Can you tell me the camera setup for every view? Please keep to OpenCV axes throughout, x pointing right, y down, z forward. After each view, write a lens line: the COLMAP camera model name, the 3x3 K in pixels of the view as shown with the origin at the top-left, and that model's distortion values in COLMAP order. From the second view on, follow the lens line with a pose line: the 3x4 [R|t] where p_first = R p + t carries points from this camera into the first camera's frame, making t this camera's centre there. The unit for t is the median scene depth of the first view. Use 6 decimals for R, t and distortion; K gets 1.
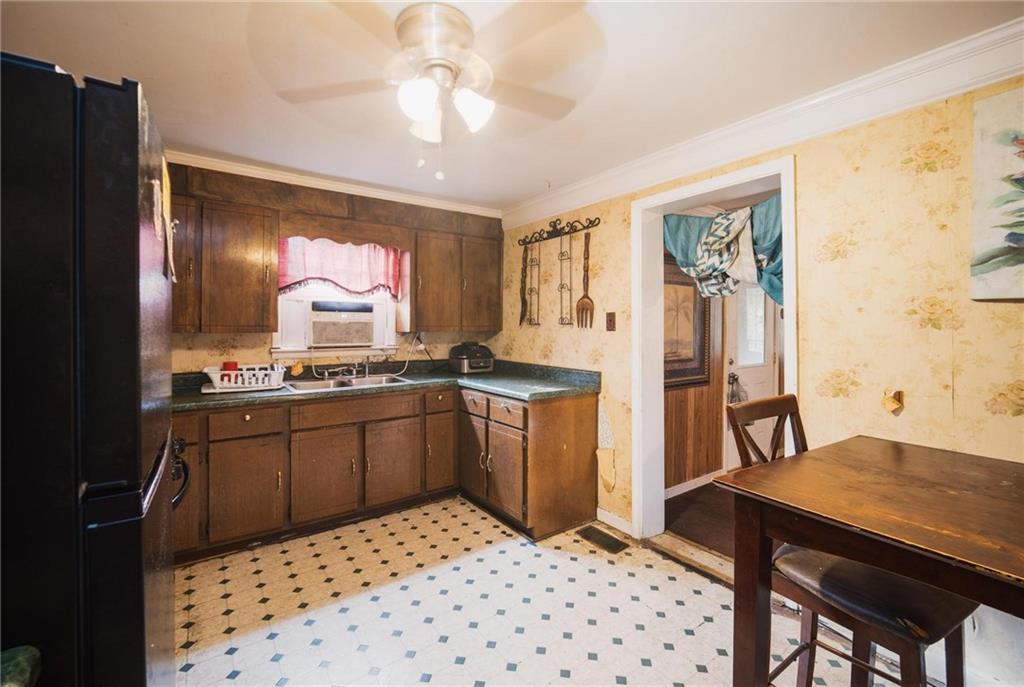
lens RADIAL K [[443.0, 0, 516.1], [0, 443.0, 323.2], [0, 0, 1]] dist [-0.013146, -0.000492]
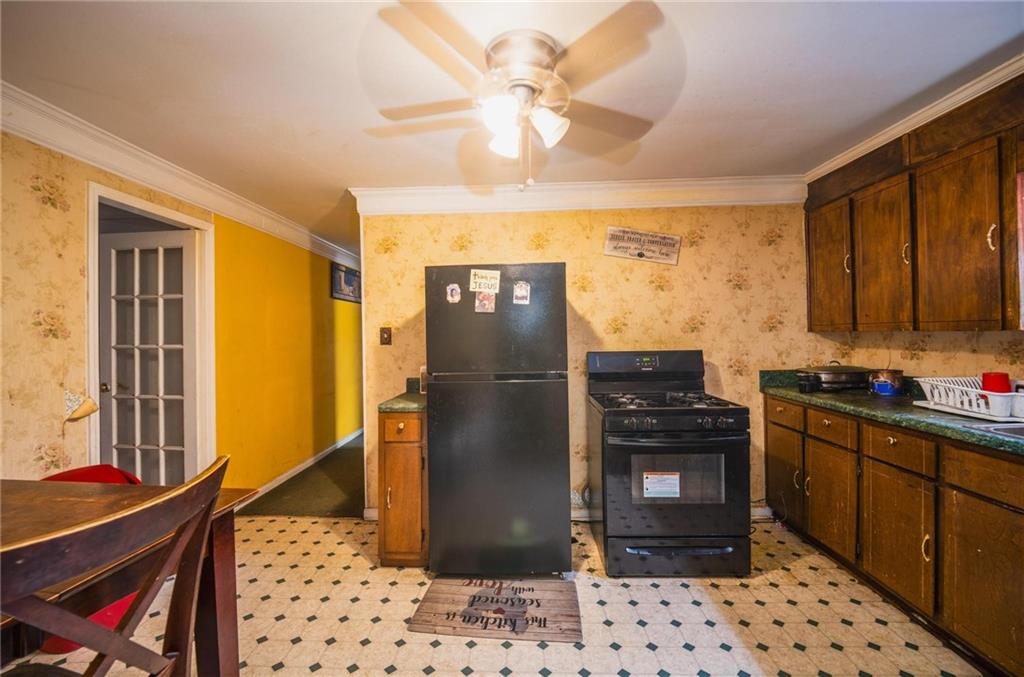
lens RADIAL K [[431.9, 0, 512.0], [0, 431.9, 338.5], [0, 0, 1]] dist [-0.010527, -0.000994]
pose [[-0.612030, 0.016257, -0.790667, 0.321124], [0.022865, 0.999734, 0.002857, 0.014066], [0.790504, -0.016330, -0.612239, 0.768130]]
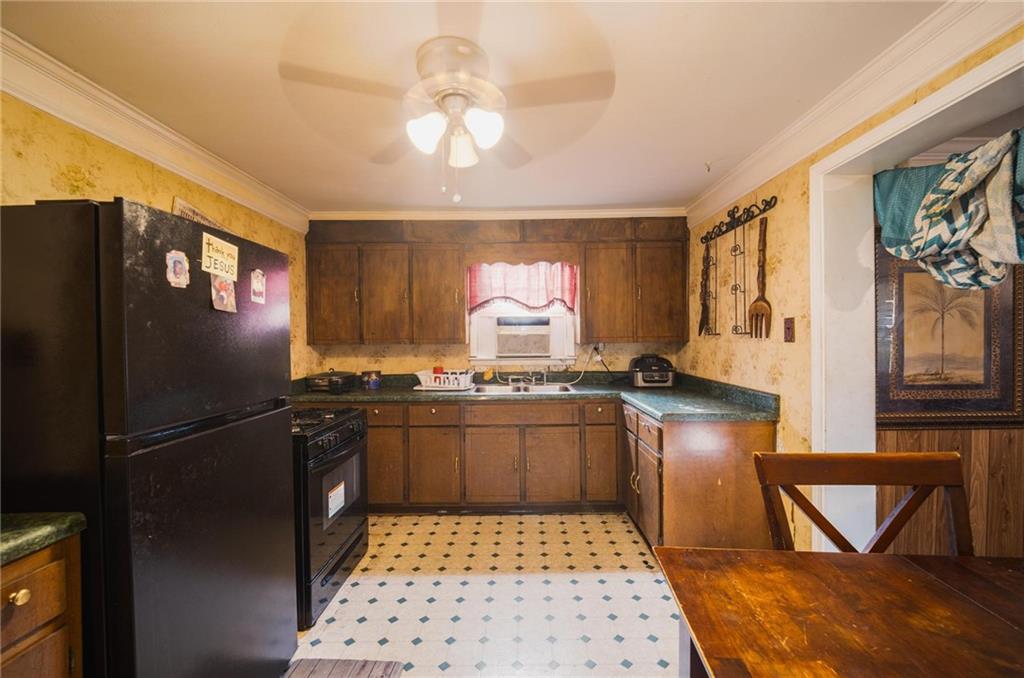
lens RADIAL K [[431.9, 0, 512.0], [0, 431.9, 339.0], [0, 0, 1]] dist [-0.010527, -0.000994]
pose [[0.800878, -0.006550, -0.598792, 0.263079], [0.013751, 0.999878, 0.007455, 0.000143], [0.598670, -0.014205, 0.800870, 0.115298]]
